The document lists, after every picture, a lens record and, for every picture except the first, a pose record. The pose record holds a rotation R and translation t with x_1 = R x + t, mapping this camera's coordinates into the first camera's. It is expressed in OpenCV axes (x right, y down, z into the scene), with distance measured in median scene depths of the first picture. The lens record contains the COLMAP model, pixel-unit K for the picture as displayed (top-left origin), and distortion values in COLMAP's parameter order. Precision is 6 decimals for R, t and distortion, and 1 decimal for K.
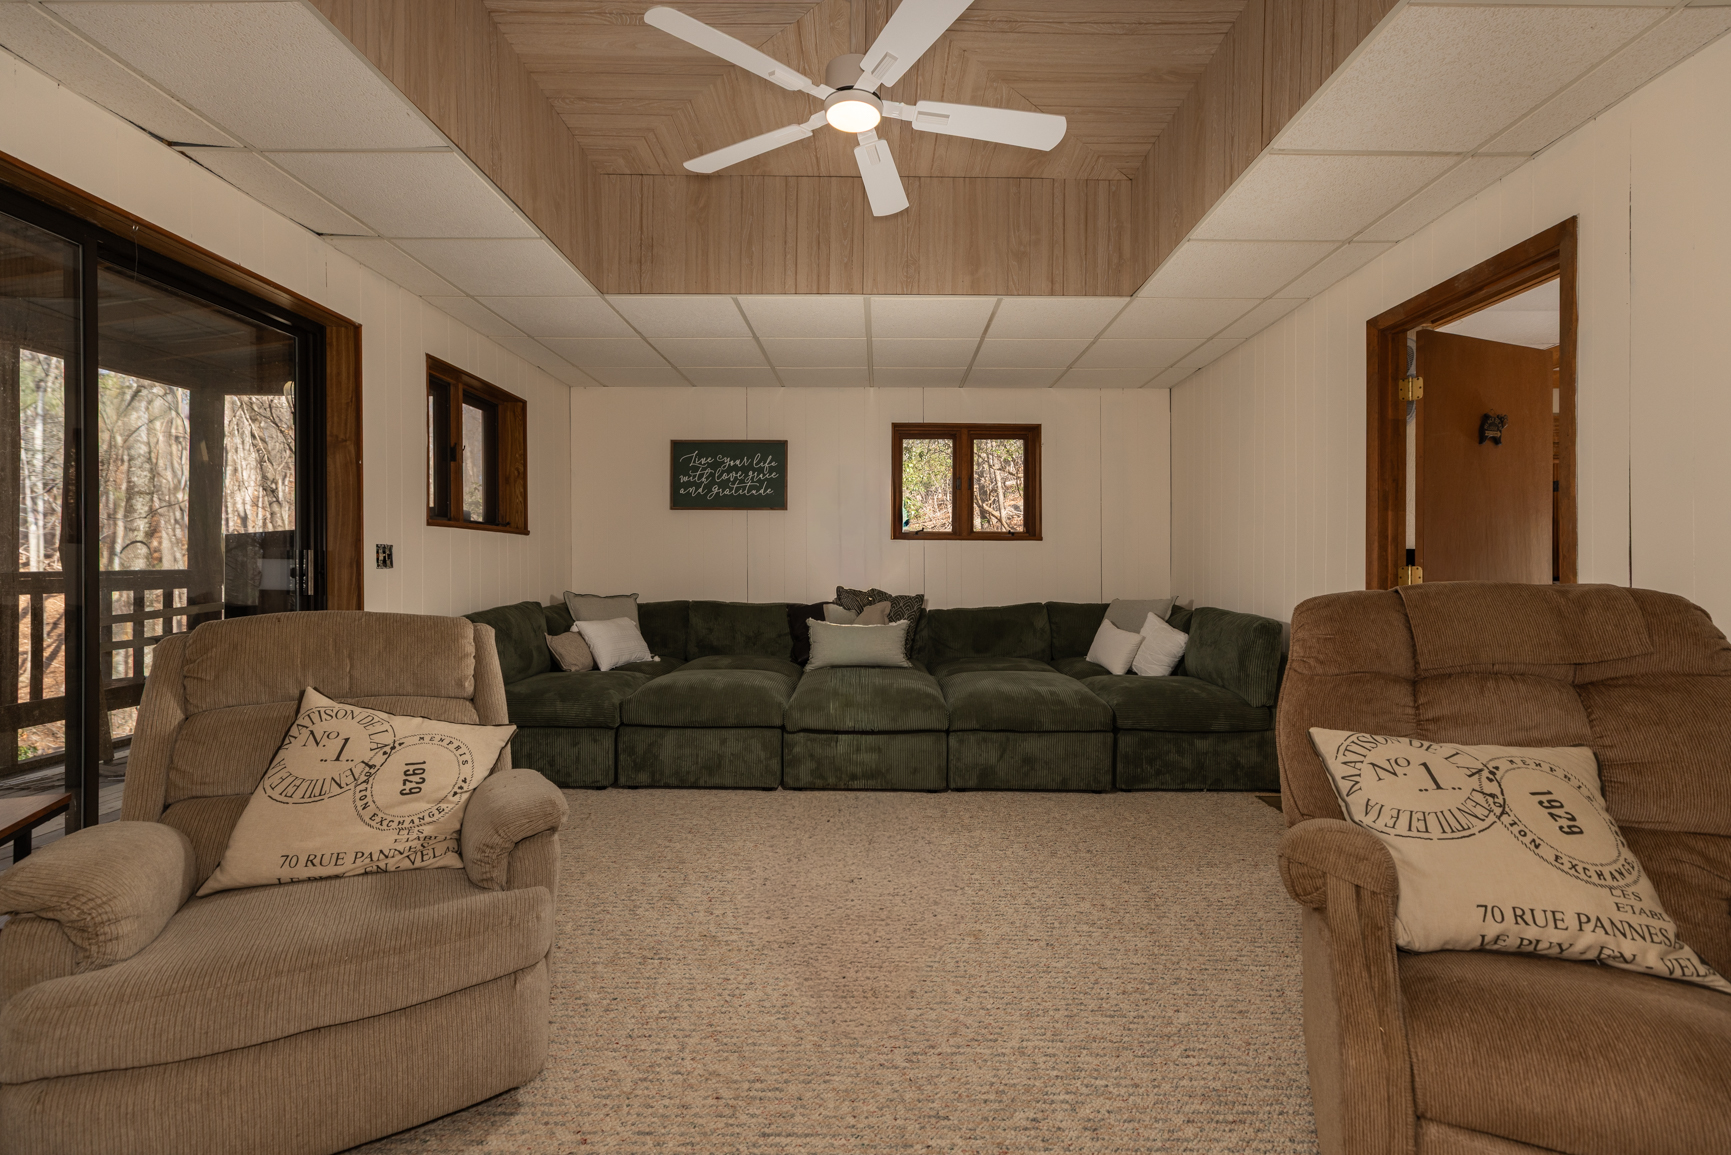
lens RADIAL K [[768.1, 0, 869.2], [0, 768.1, 576.4], [0, 0, 1]] dist [0.001585, 0.001369]
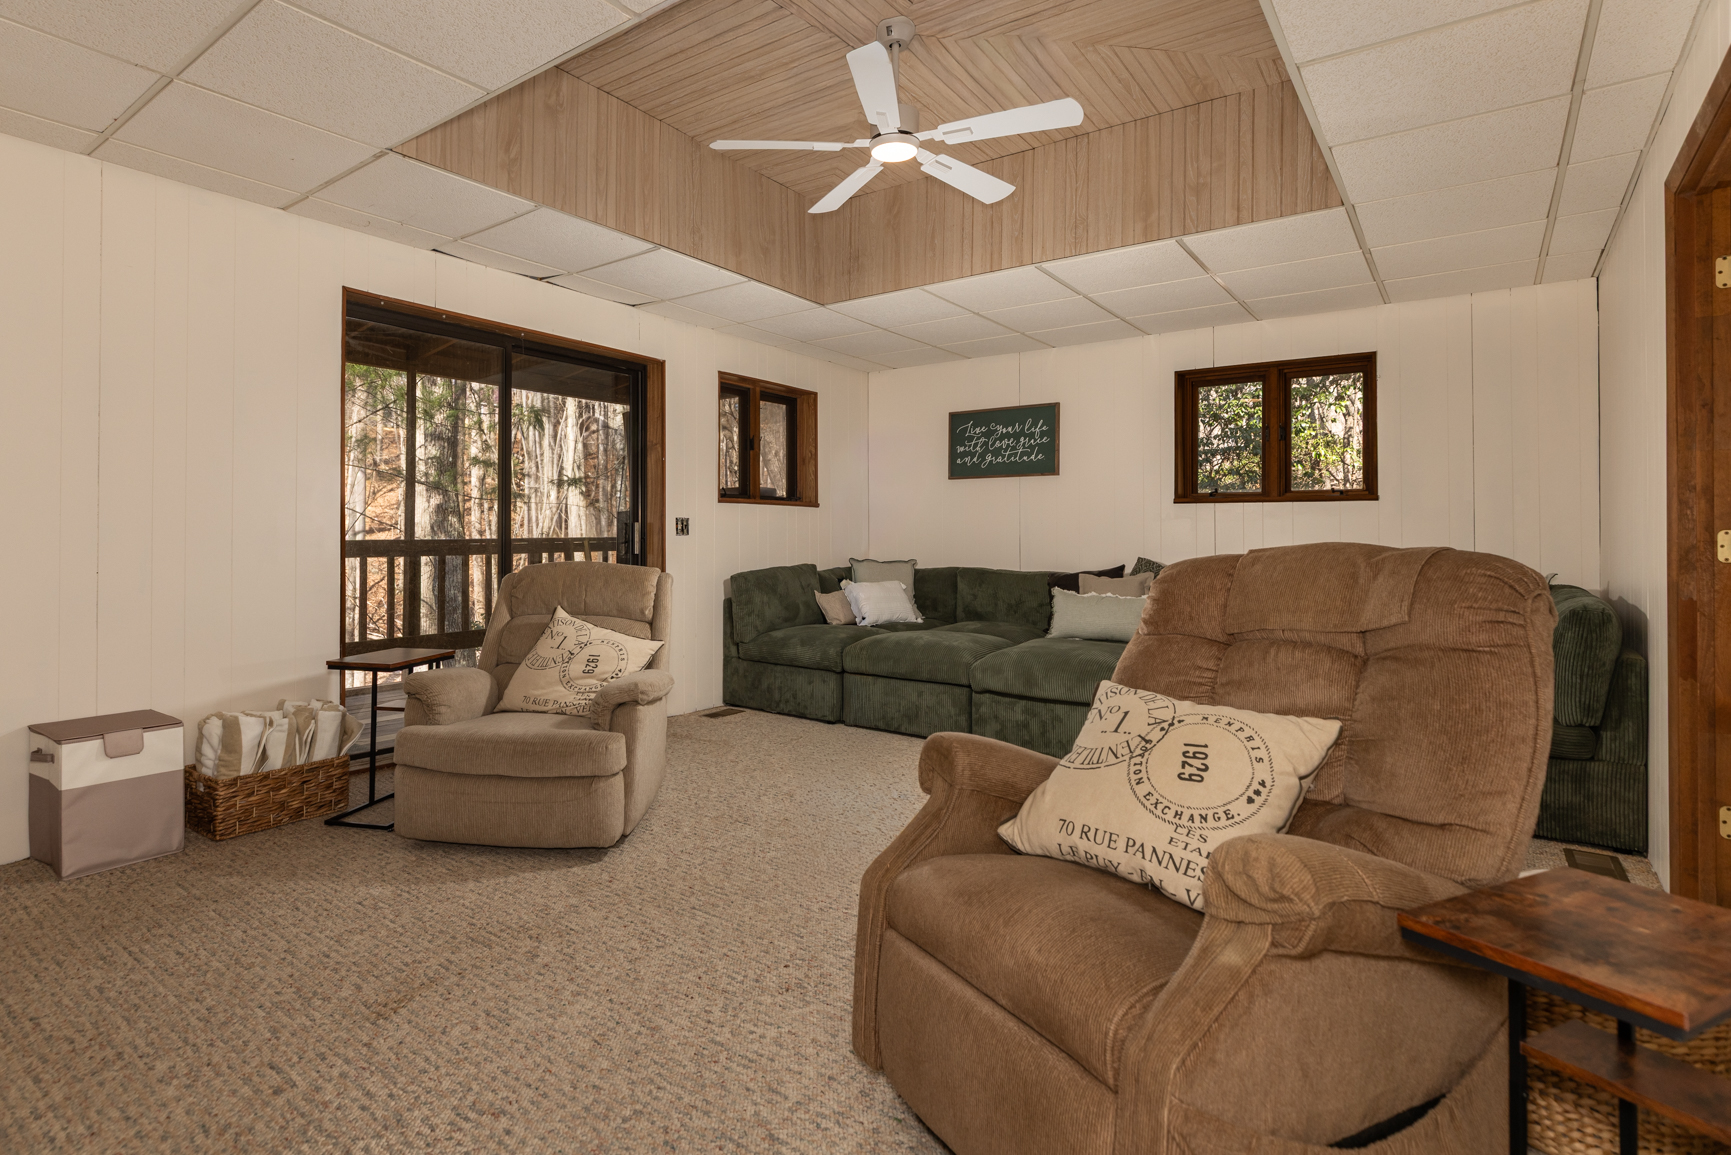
lens RADIAL K [[883.9, 0, 794.7], [0, 883.9, 539.3], [0, 0, 1]] dist [-0.003265, 0.000261]
pose [[0.791527, 0.001028, -0.611134, 0.439656], [-0.006775, 0.999952, -0.007093, 0.005432], [0.611097, 0.009755, 0.791496, -0.104972]]
